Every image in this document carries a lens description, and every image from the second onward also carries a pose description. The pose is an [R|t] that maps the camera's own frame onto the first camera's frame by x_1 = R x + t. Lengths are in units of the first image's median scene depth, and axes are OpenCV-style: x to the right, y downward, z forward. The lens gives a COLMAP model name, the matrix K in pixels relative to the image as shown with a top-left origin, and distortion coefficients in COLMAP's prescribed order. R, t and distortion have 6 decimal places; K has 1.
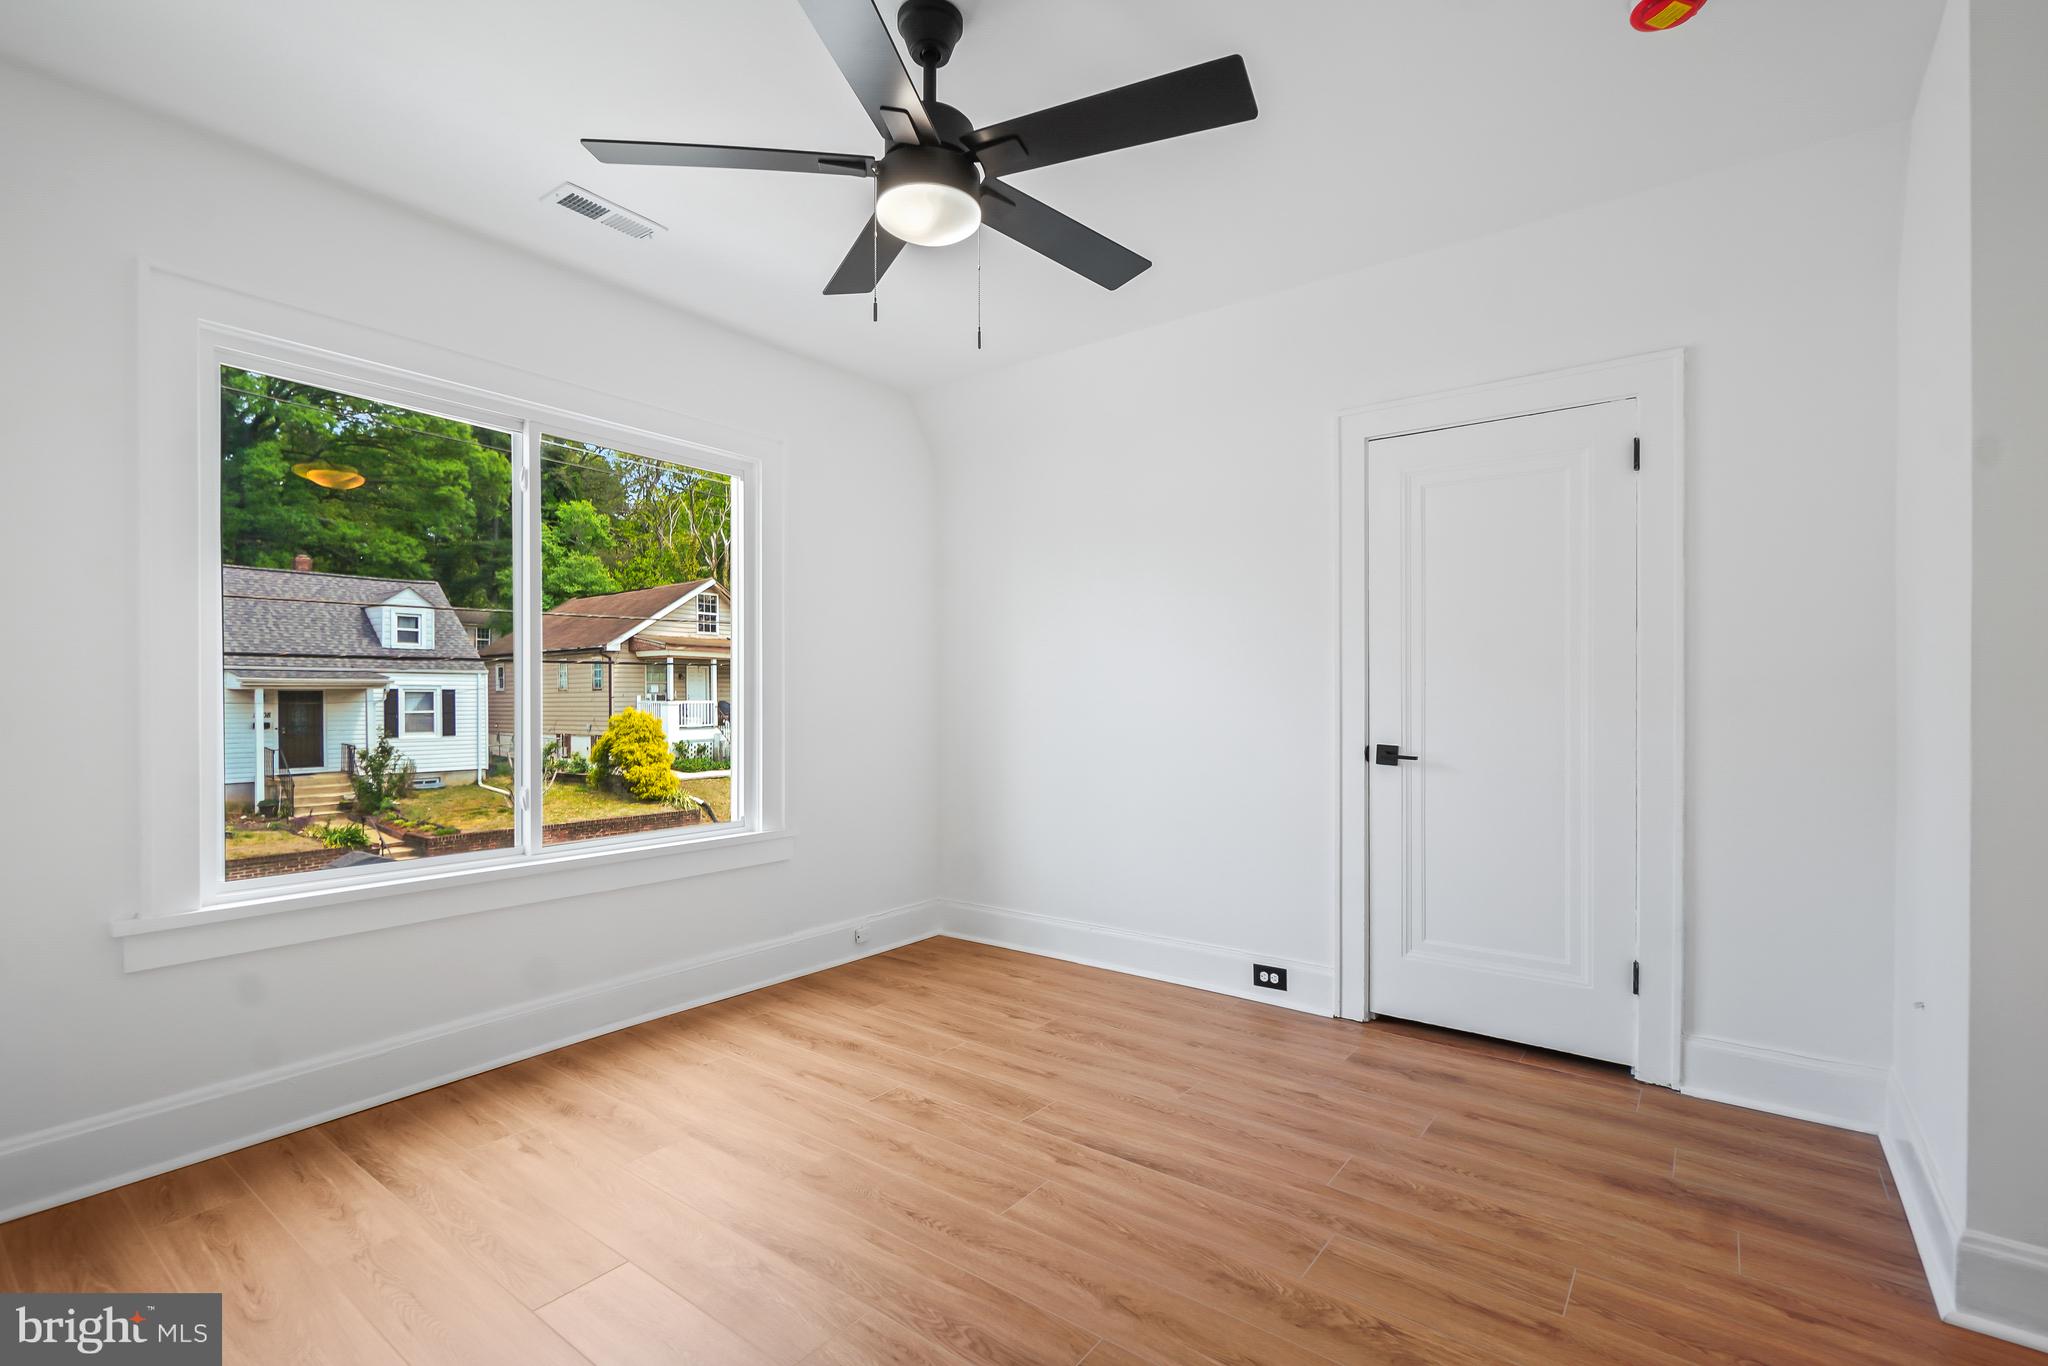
lens RADIAL K [[925.5, 0, 1027.3], [0, 925.5, 671.5], [0, 0, 1]] dist [-0.001369, -0.000820]
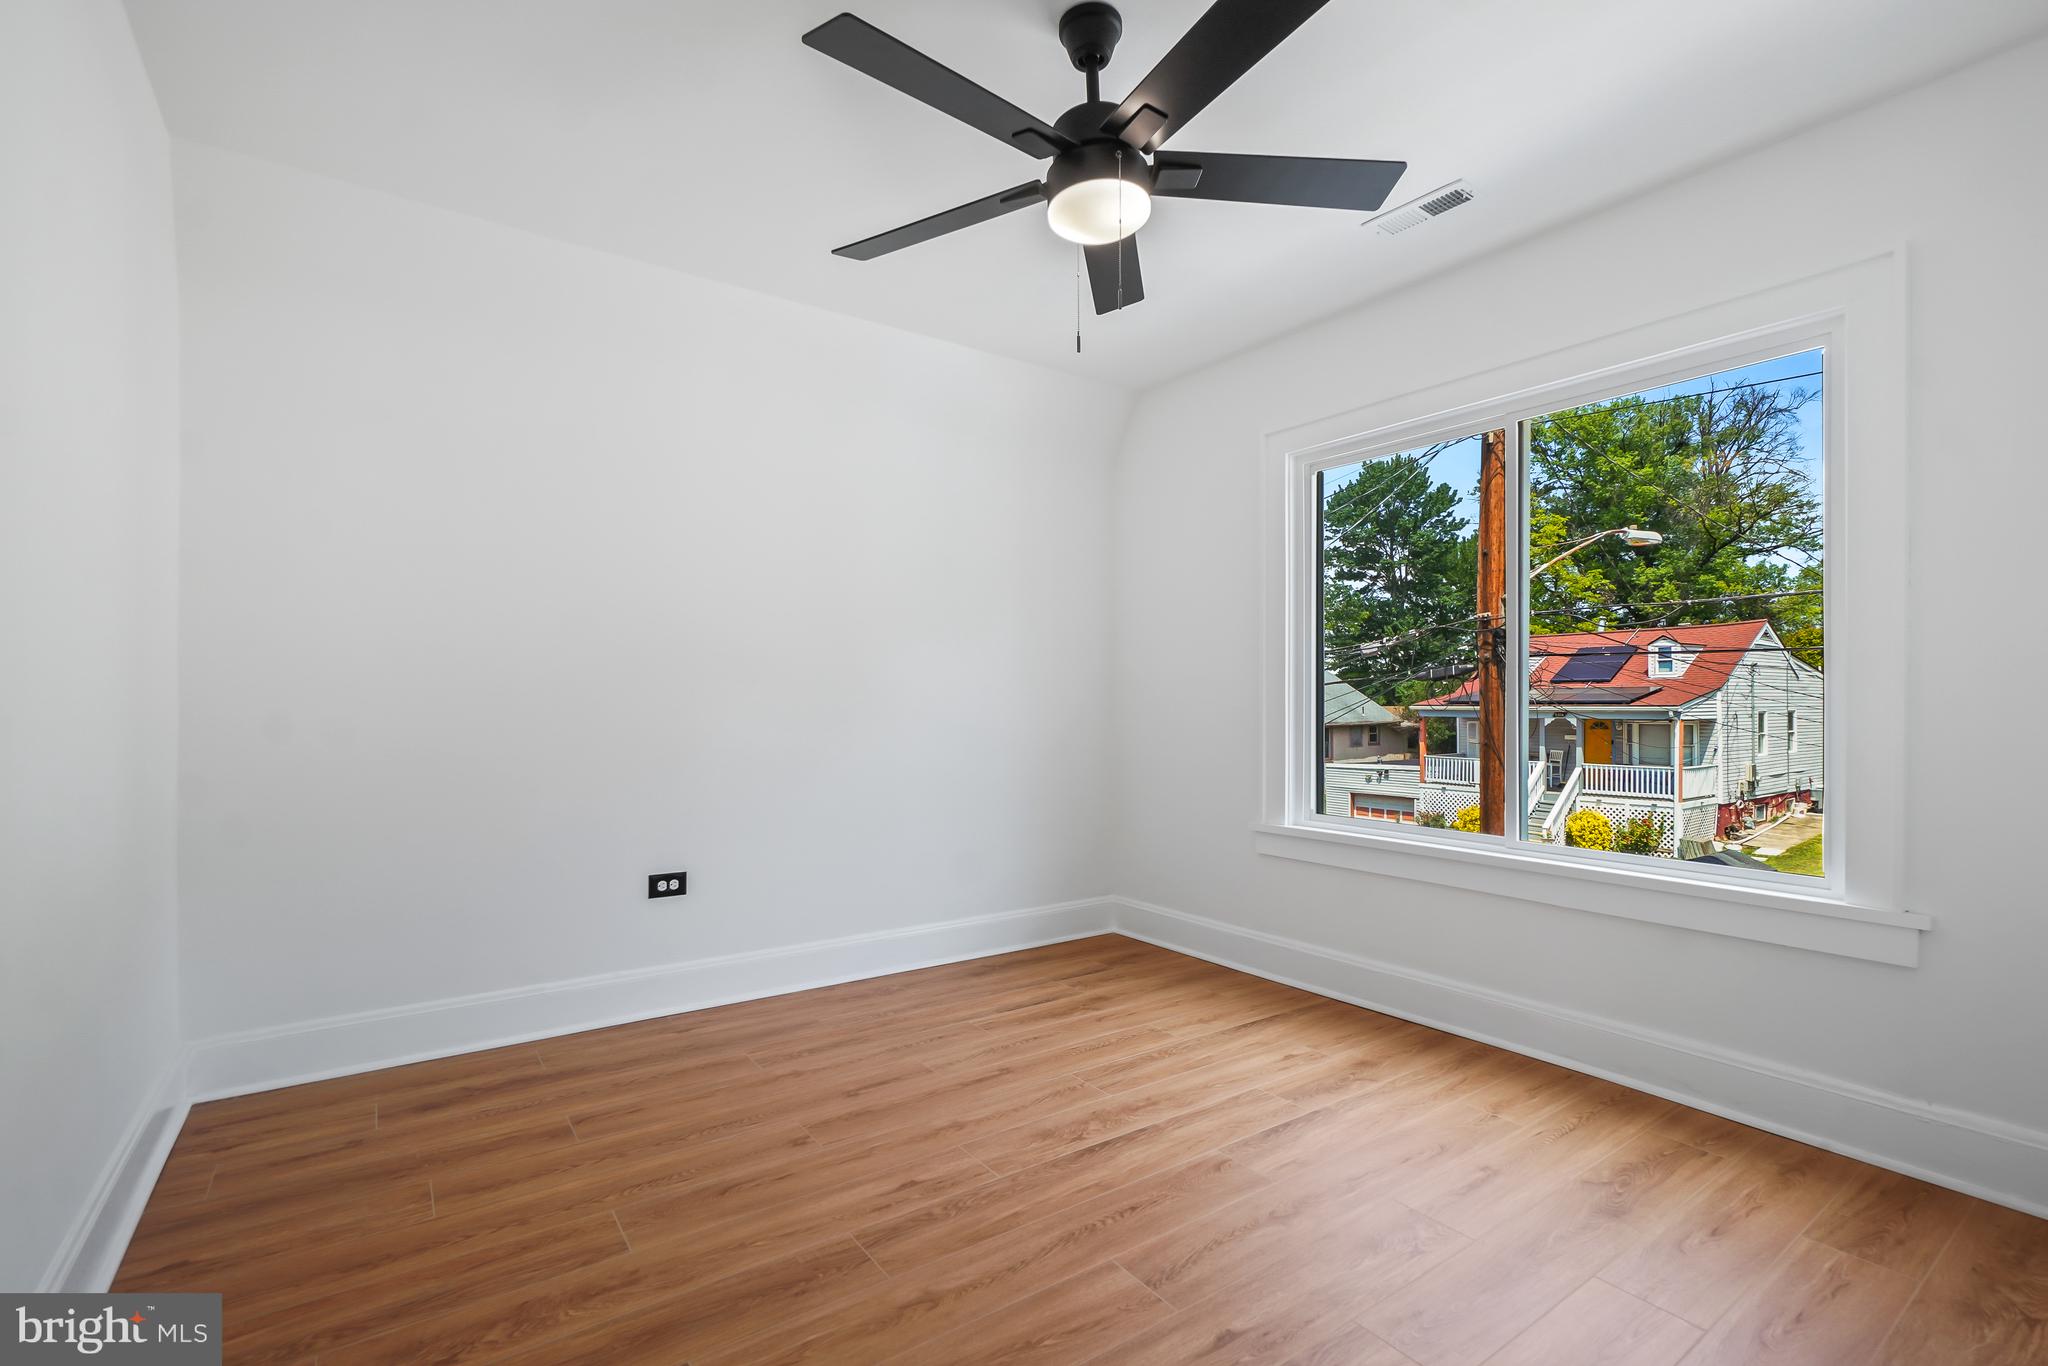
lens RADIAL K [[925.5, 0, 1027.3], [0, 925.5, 671.5], [0, 0, 1]] dist [-0.001369, -0.000820]
pose [[-0.310125, -0.025993, -0.950341, 0.815968], [0.028065, 0.998940, -0.036481, 0.035400], [0.950282, -0.037985, -0.309066, 1.137077]]
